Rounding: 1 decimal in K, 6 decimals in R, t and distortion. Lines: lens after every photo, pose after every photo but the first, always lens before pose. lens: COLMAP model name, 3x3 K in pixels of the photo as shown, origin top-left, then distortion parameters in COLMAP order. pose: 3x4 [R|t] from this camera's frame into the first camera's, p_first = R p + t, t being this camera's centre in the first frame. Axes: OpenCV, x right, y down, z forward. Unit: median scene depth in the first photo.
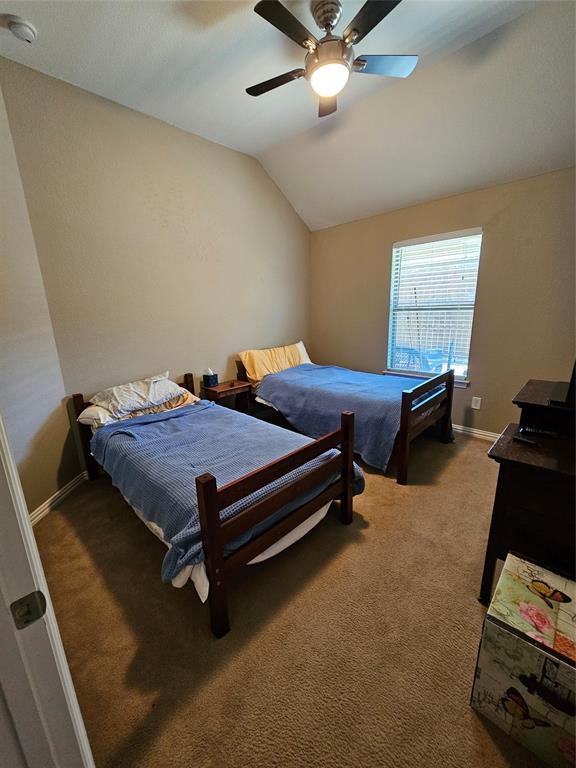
lens RADIAL K [[317.9, 0, 289.8], [0, 317.9, 384.4], [0, 0, 1]] dist [-0.003825, -0.000052]
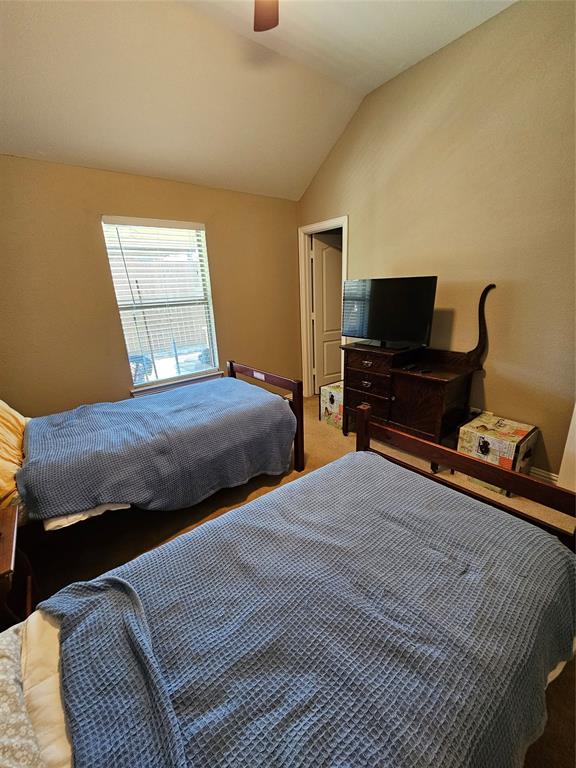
lens RADIAL K [[317.9, 0, 289.8], [0, 317.9, 384.4], [0, 0, 1]] dist [-0.003825, -0.000052]
pose [[0.135982, -0.266175, 0.954285, -0.436101], [0.272910, 0.936029, 0.222195, -0.145557], [-0.952381, 0.230220, 0.199925, 0.590777]]
